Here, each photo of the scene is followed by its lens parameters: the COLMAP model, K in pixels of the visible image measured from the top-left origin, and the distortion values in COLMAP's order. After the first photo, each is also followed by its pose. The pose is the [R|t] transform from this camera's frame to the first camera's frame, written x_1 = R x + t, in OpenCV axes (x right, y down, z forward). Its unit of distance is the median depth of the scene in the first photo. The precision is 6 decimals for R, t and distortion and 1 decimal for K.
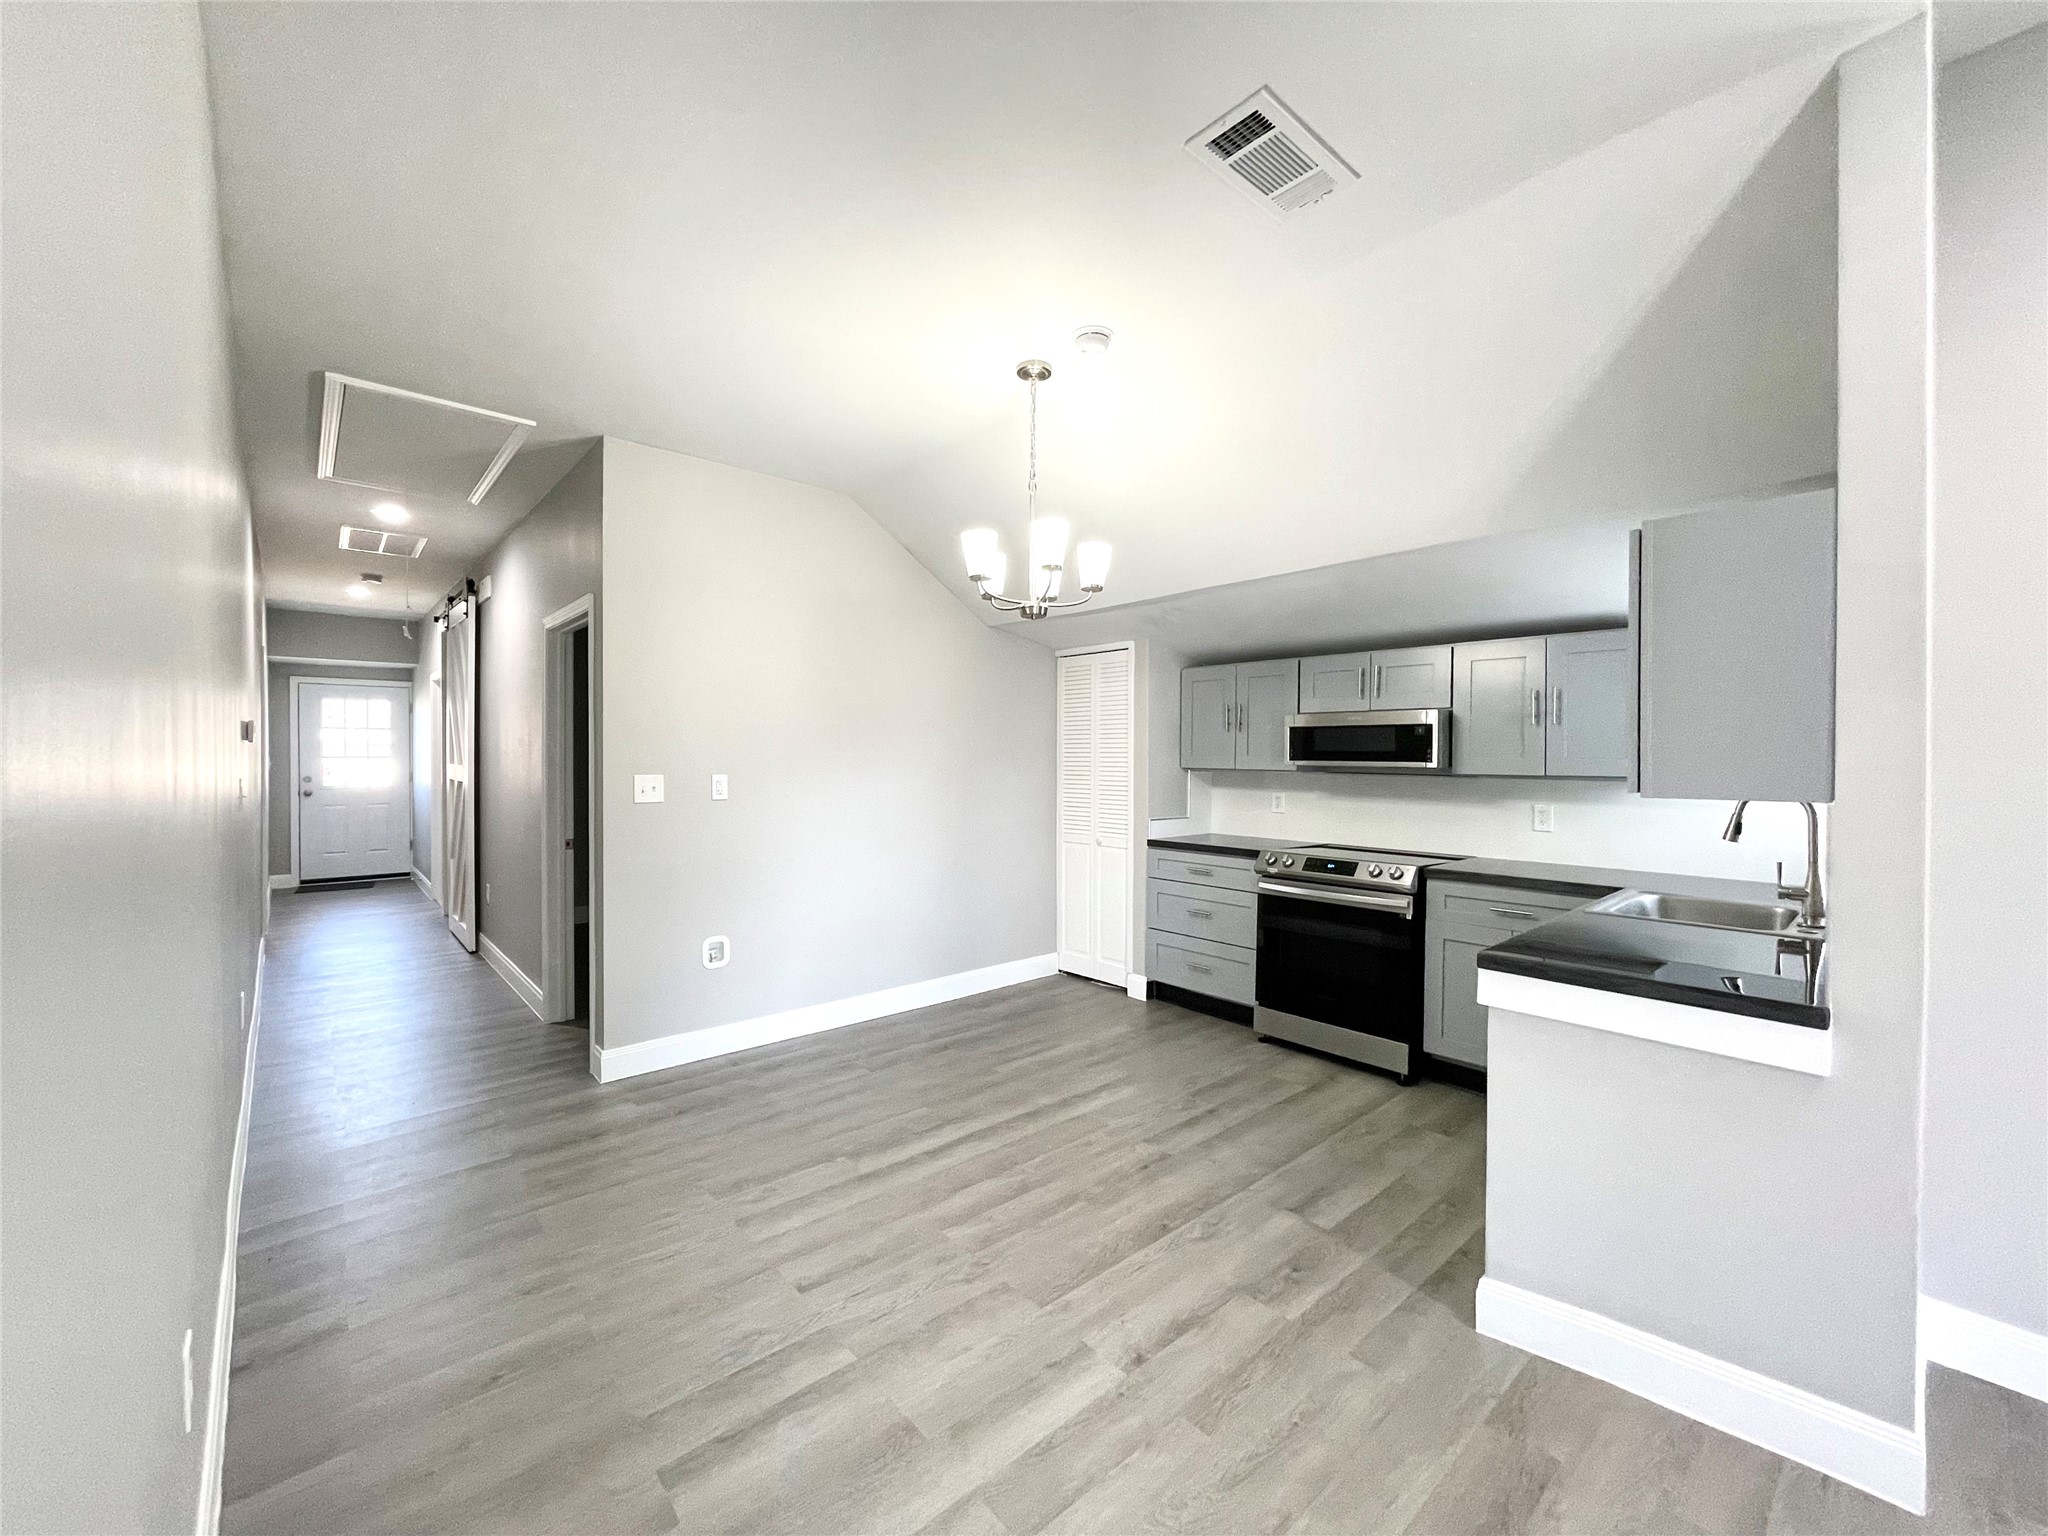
lens RADIAL K [[830.9, 0, 1017.5], [0, 830.9, 759.9], [0, 0, 1]] dist [-0.003322, 0.000558]
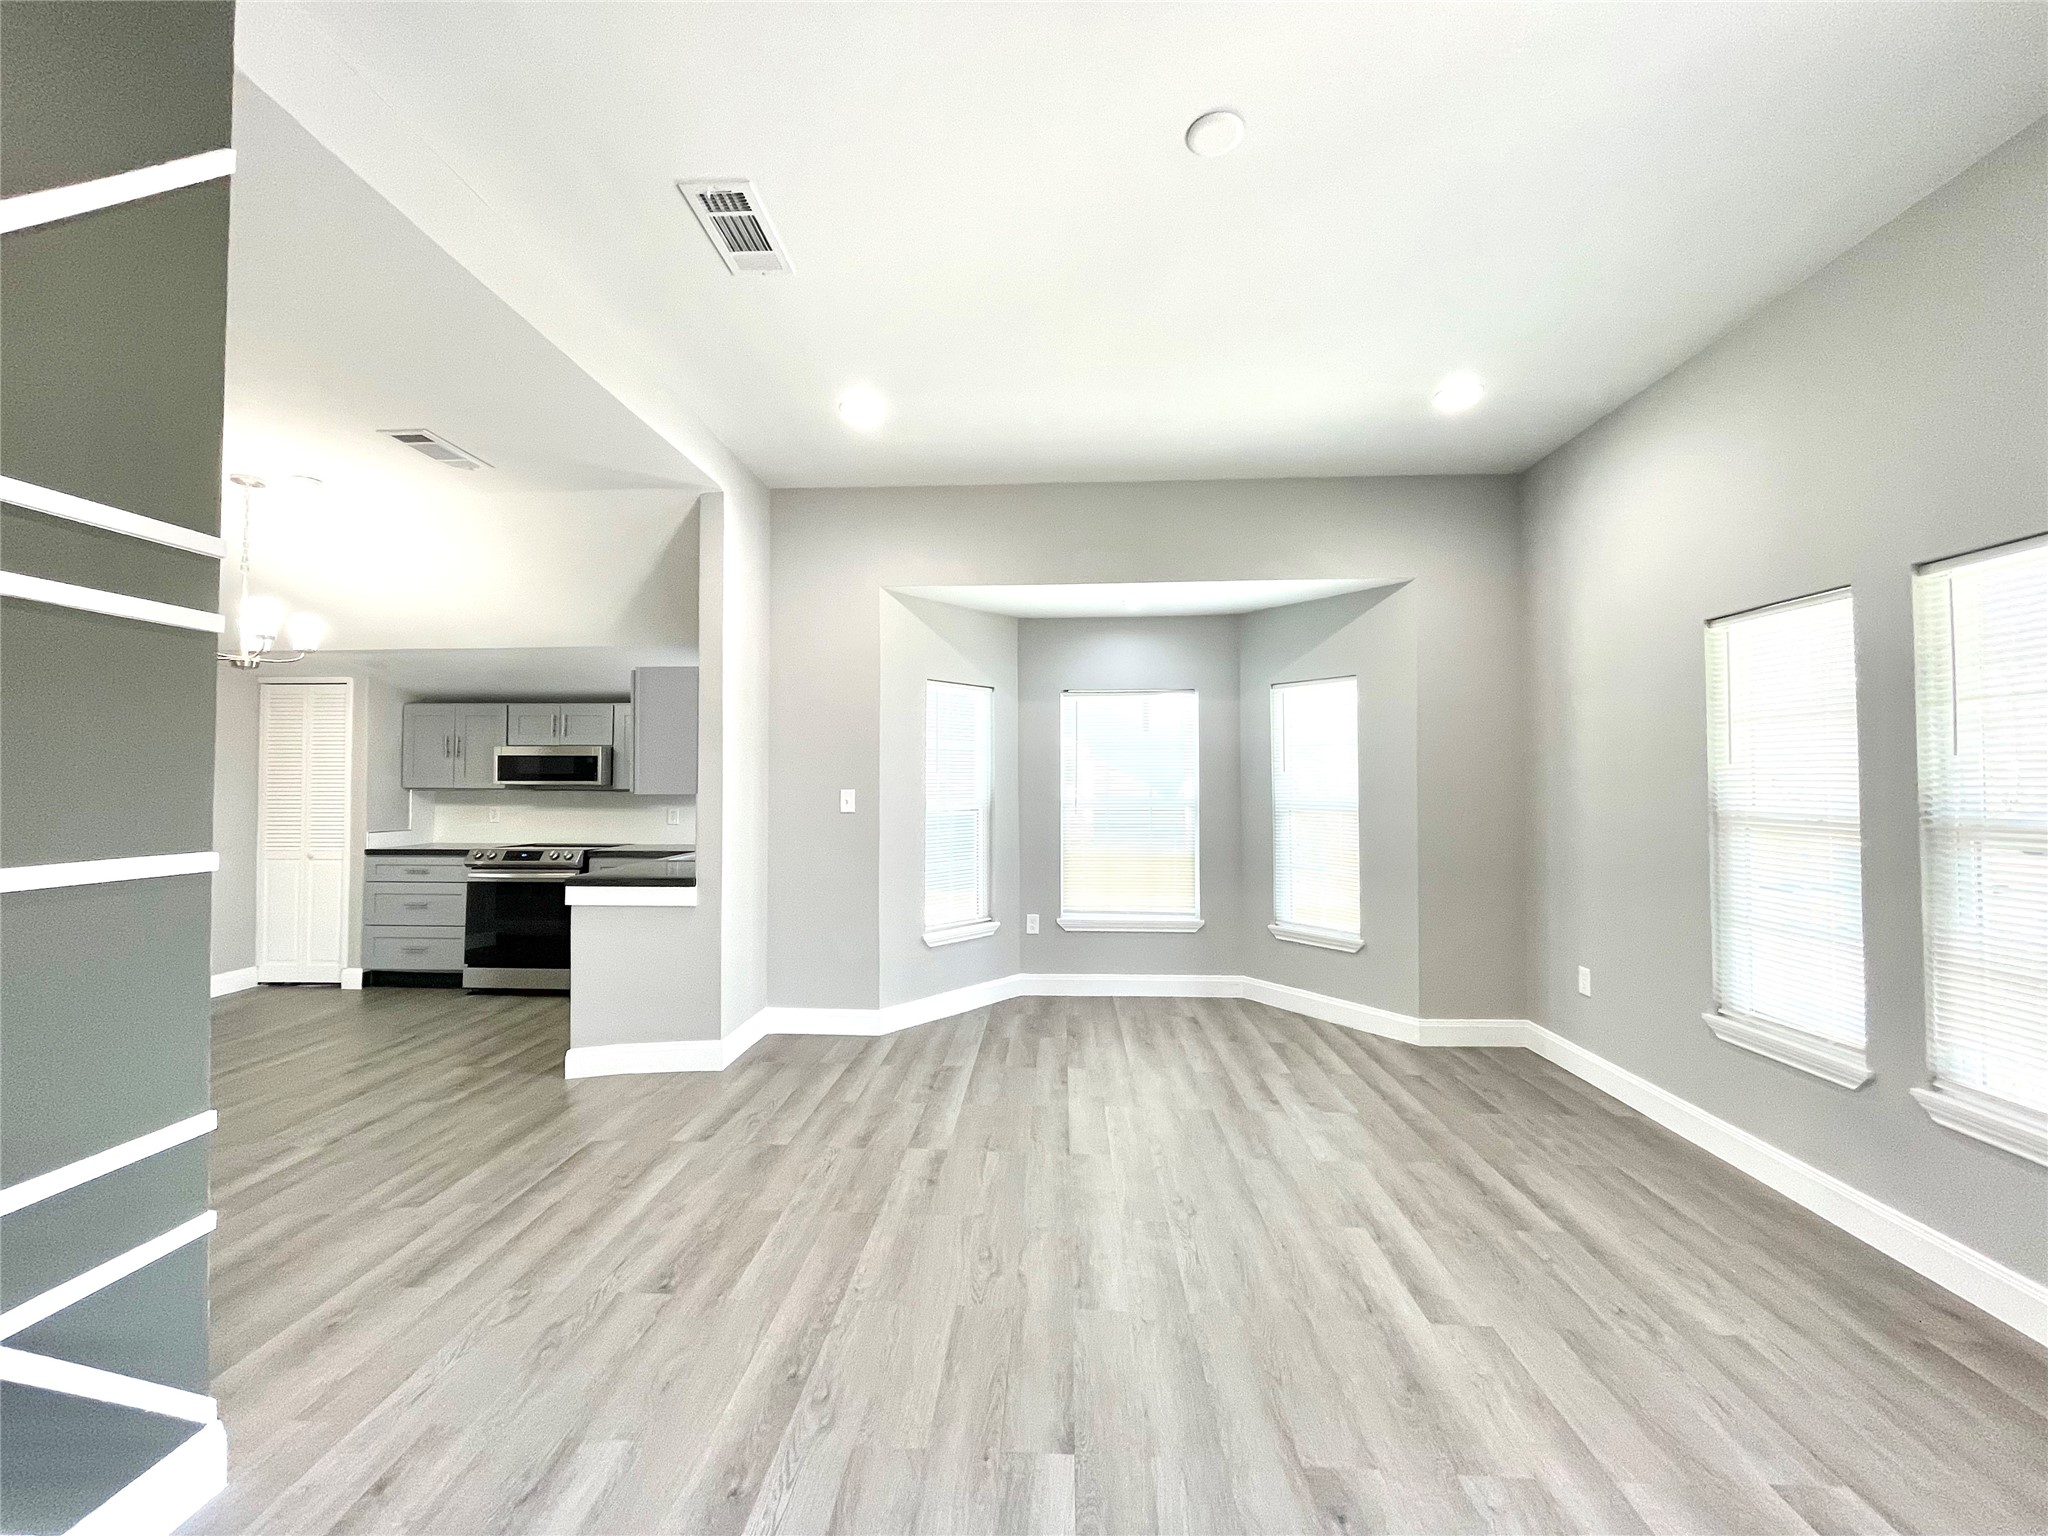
lens RADIAL K [[830.9, 0, 1020.2], [0, 830.9, 763.5], [0, 0, 1]] dist [-0.003322, 0.000558]
pose [[0.695086, 0.011182, 0.718840, -0.051712], [0.006522, 0.999740, -0.021859, 0.008455], [-0.718897, 0.019882, 0.694832, -0.586676]]
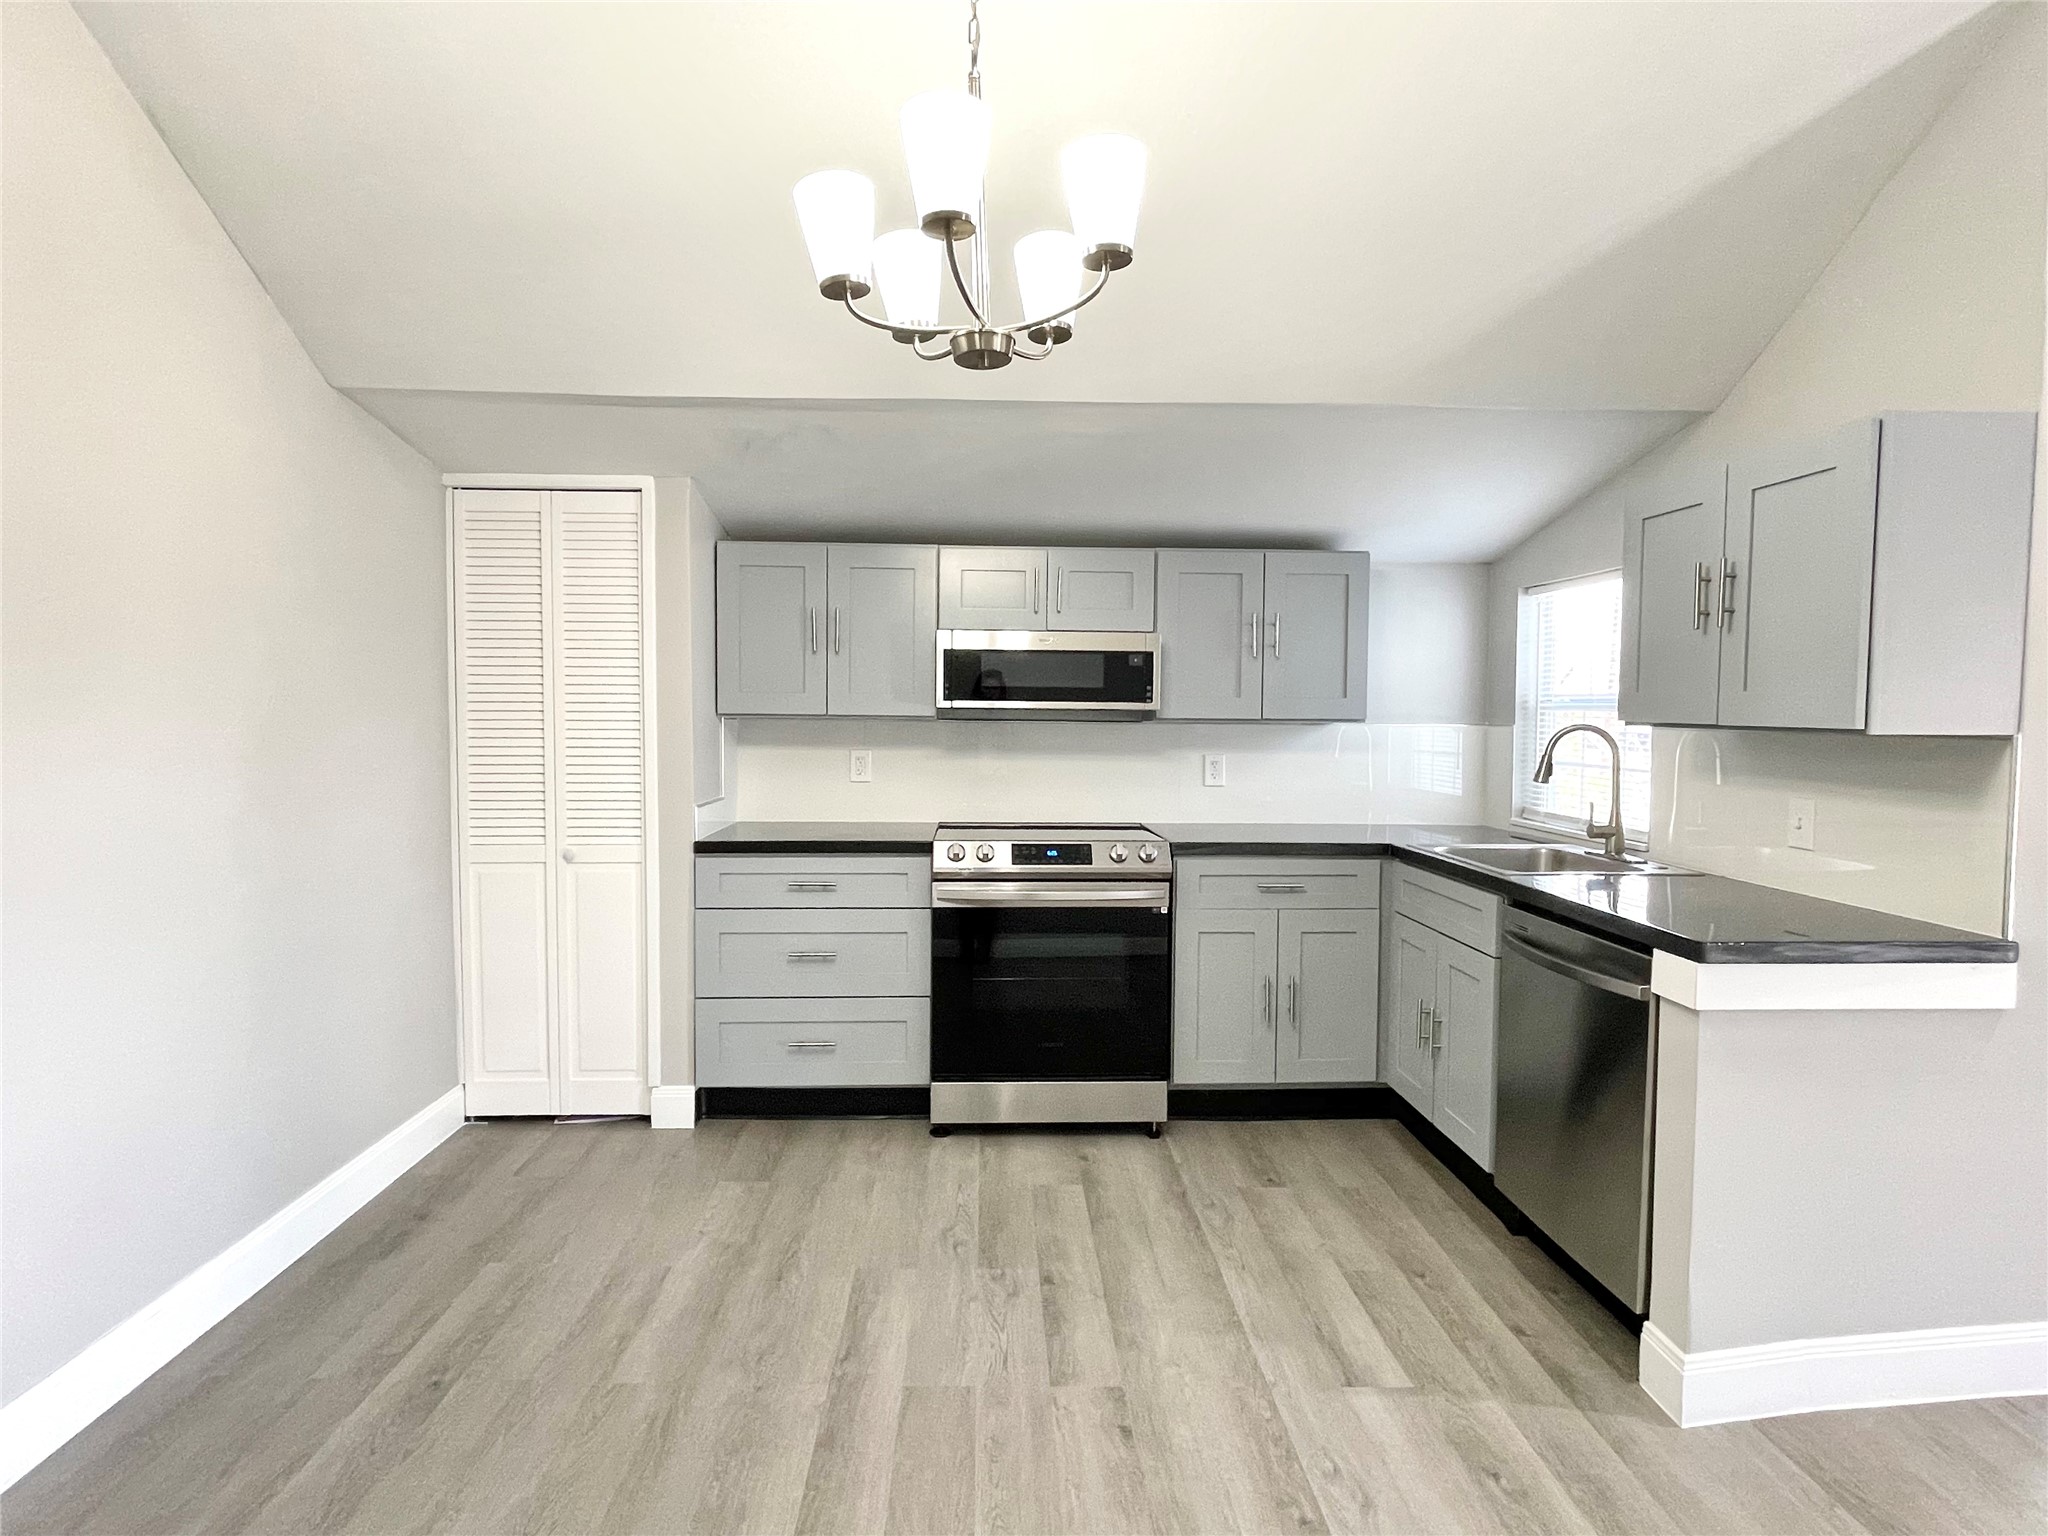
lens RADIAL K [[1062.8, 0, 1023.9], [0, 1062.8, 759.1], [0, 0, 1]] dist [-0.001551, -0.000778]
pose [[0.630392, -0.035561, 0.775462, -0.315718], [-0.000252, 0.998941, 0.046015, 0.009402], [-0.776277, -0.029203, 0.629715, 0.469812]]
